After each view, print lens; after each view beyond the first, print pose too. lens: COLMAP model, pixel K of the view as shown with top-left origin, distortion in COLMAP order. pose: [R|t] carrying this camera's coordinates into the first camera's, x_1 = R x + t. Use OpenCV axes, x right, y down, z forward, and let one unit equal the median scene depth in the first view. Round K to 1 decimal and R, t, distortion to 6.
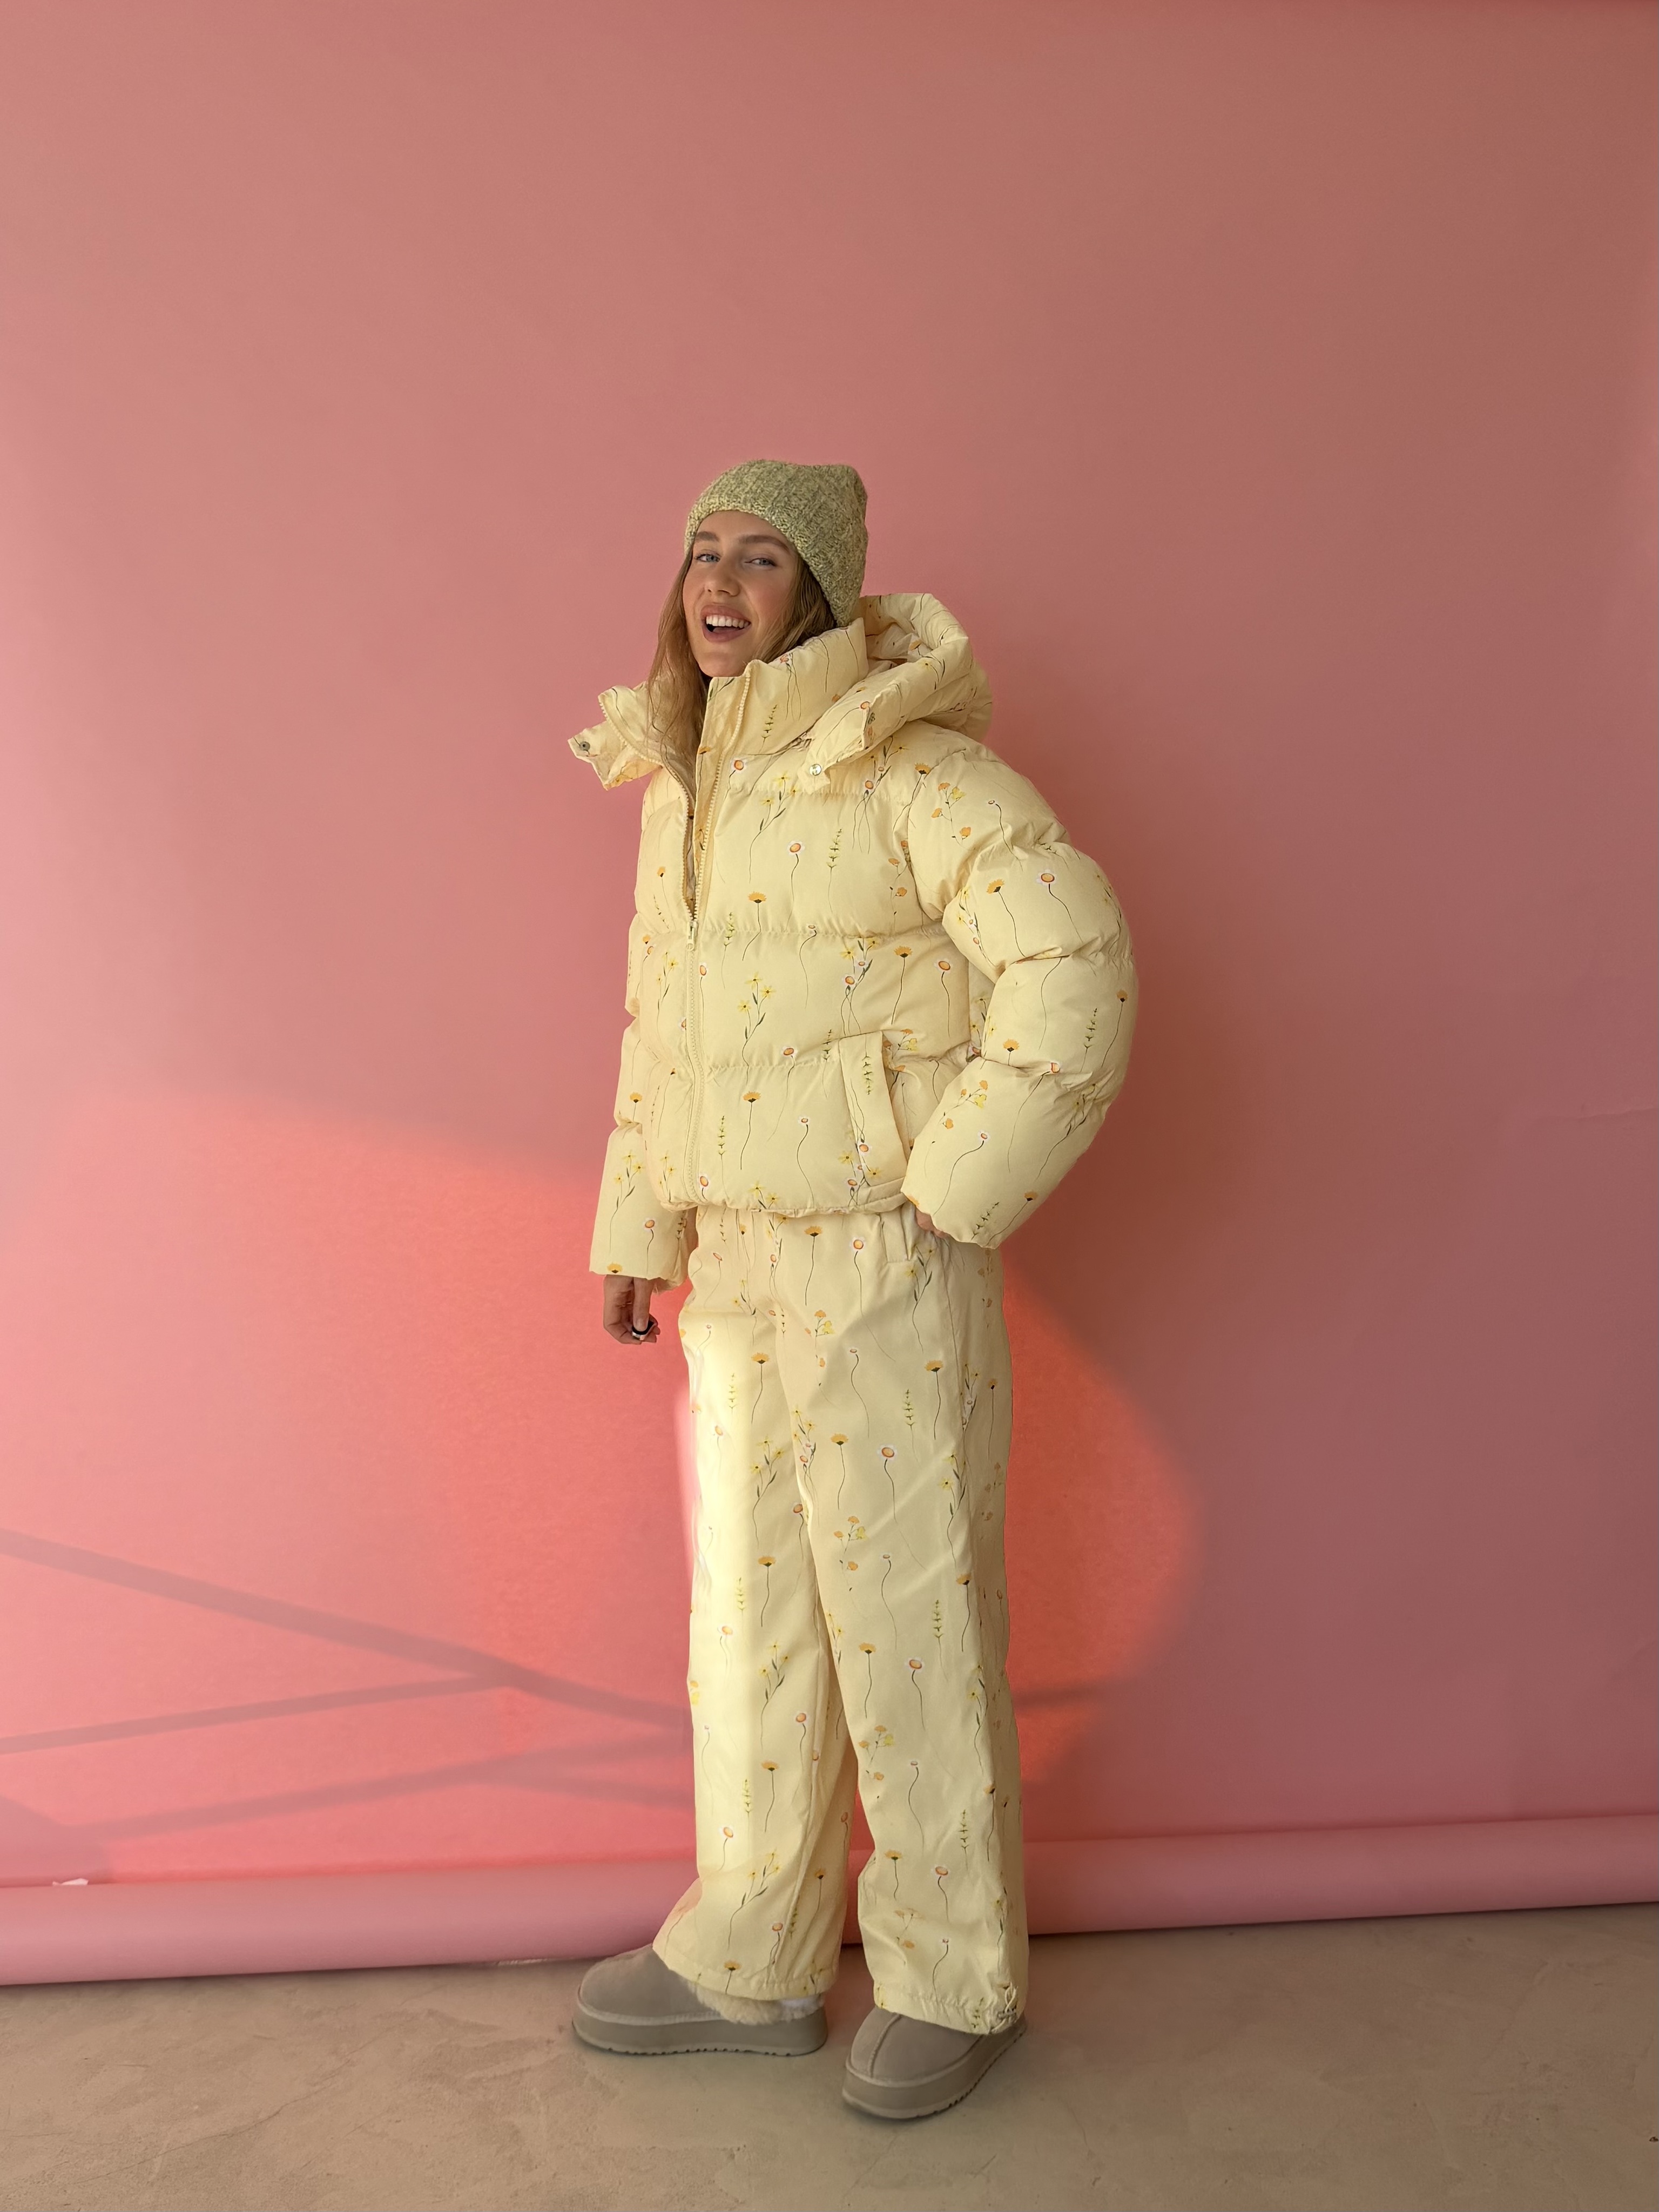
lens RADIAL K [[1536.5, 0, 829.5], [0, 1536.5, 1106.0], [0, 0, 1]] dist [0.000262, -0.001756]
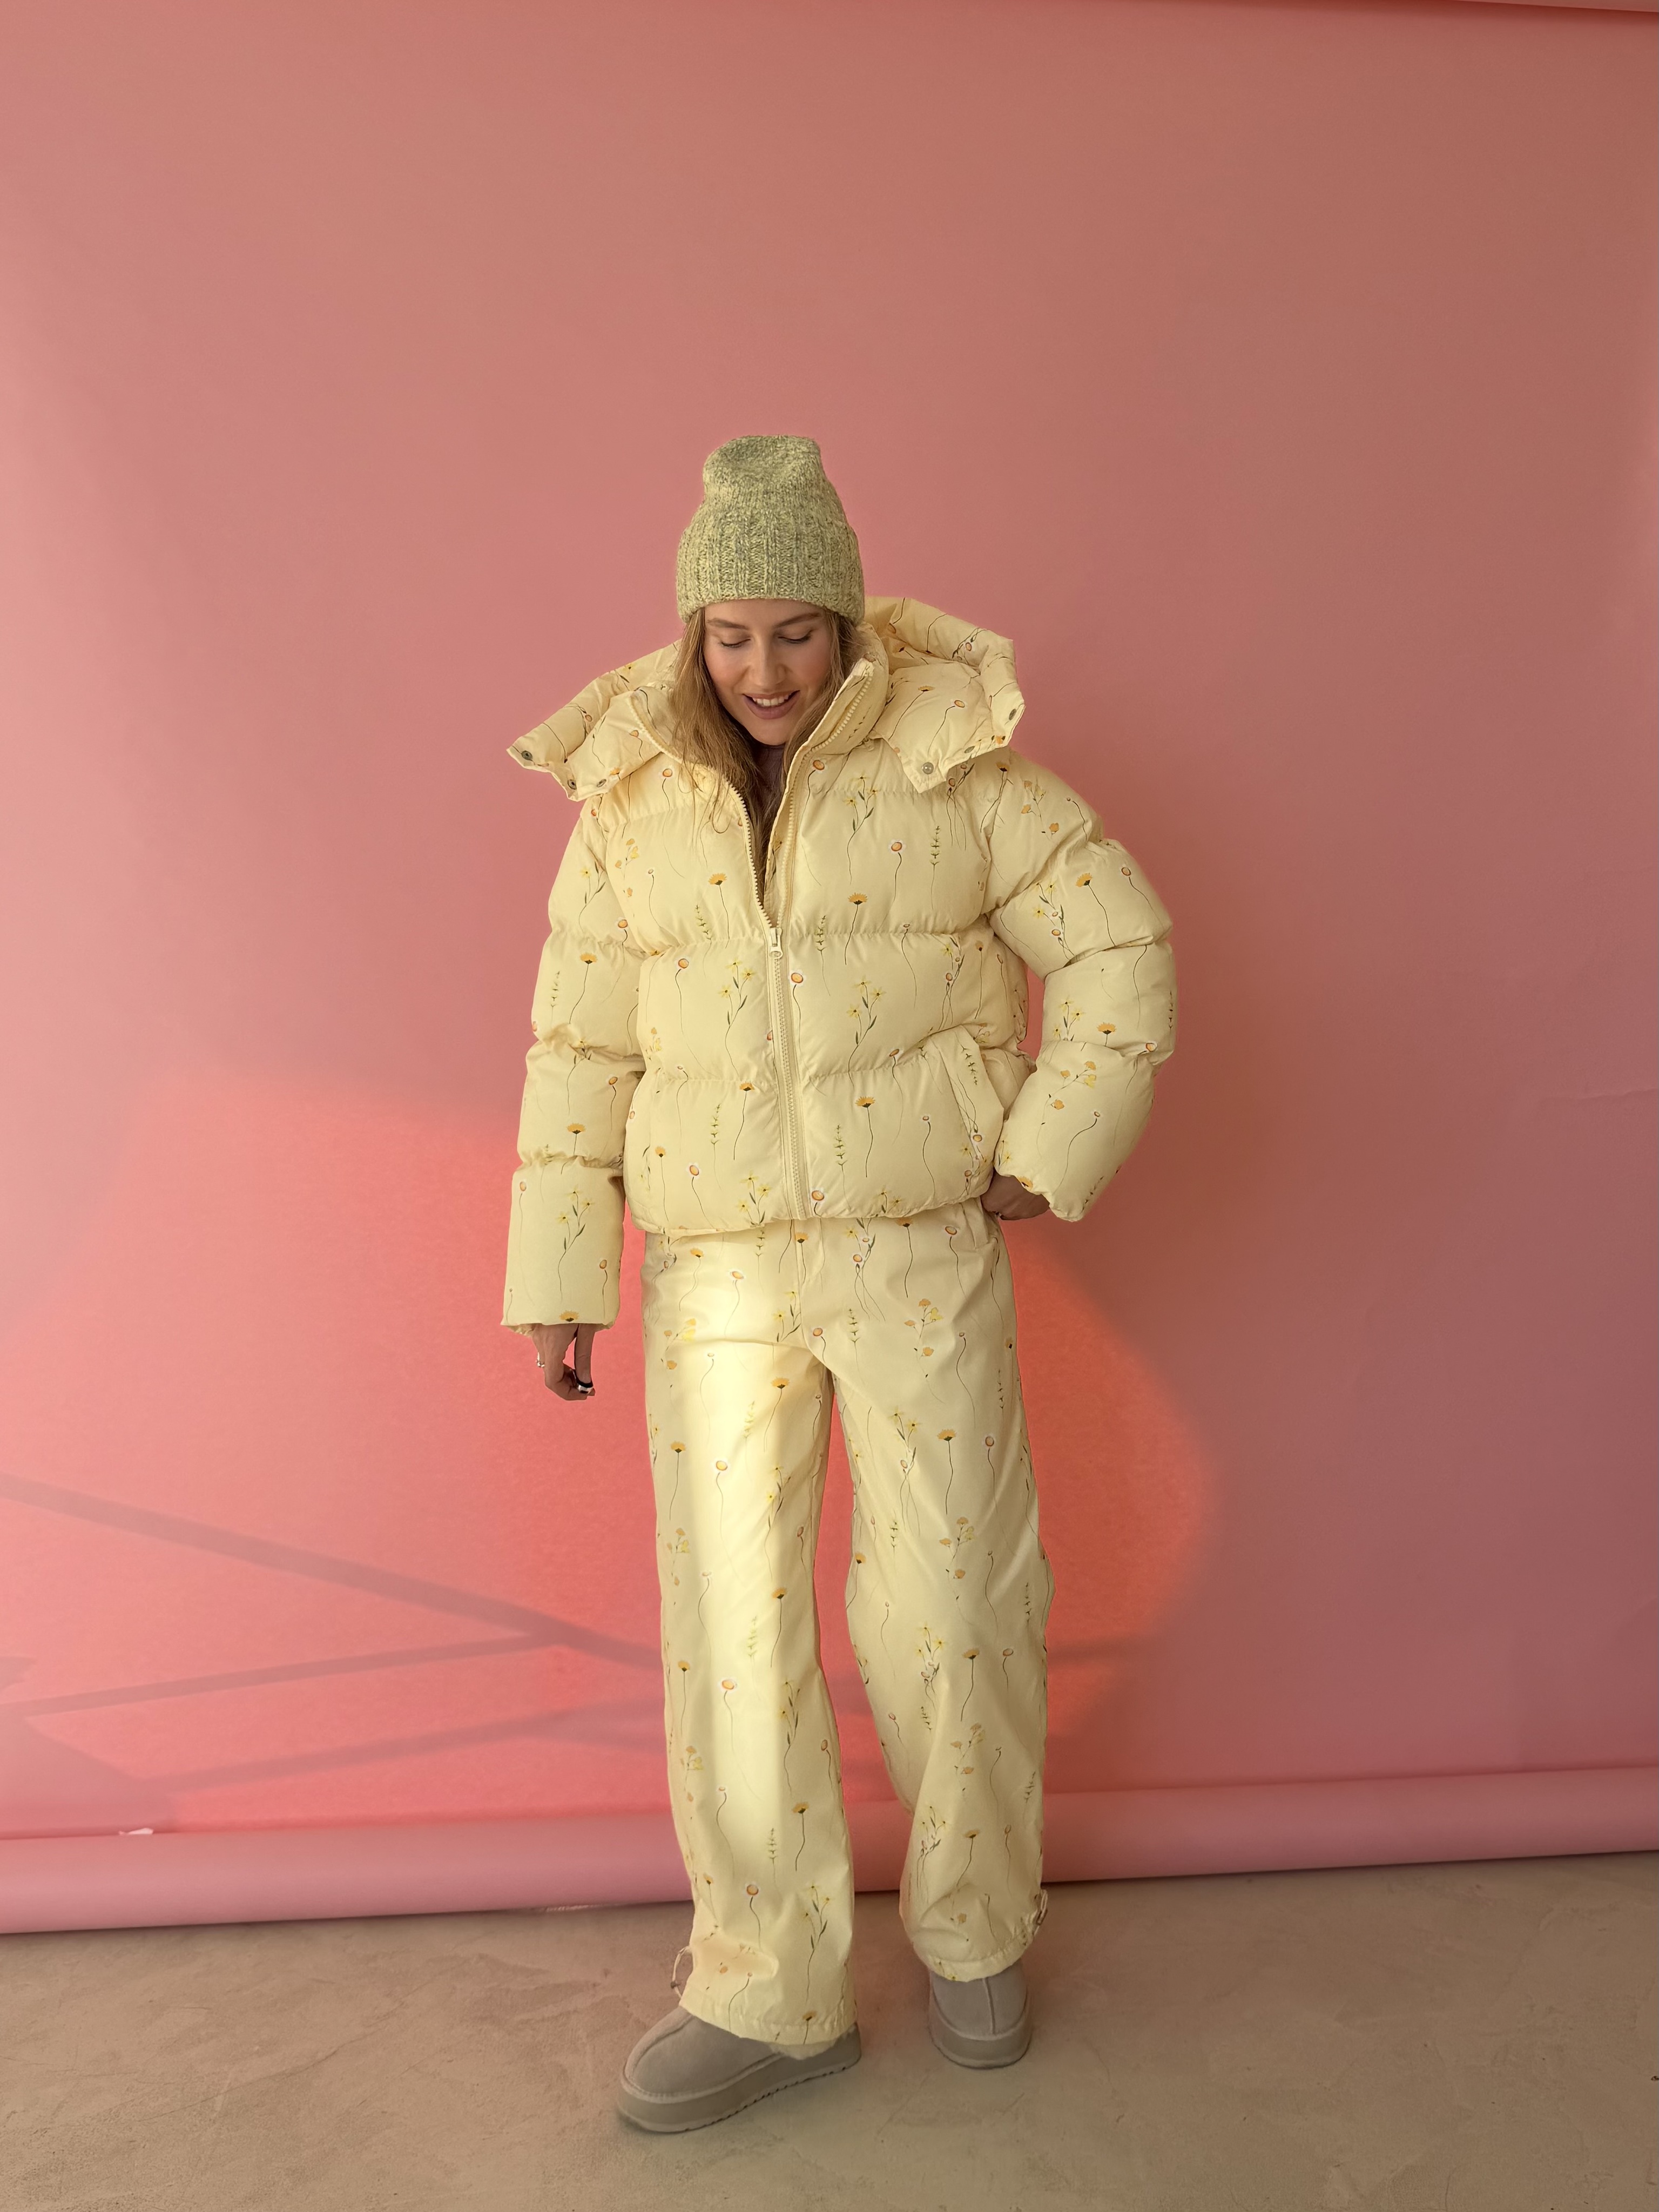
lens RADIAL K [[1555.6, 0, 829.5], [0, 1555.6, 1106.0], [0, 0, 1]] dist [-0.082591, 0.001223]
pose [[0.908164, -0.093799, 0.407971, -0.476826], [0.103373, 0.994642, -0.001429, -0.004778], [-0.405650, 0.043470, 0.912994, 0.109515]]
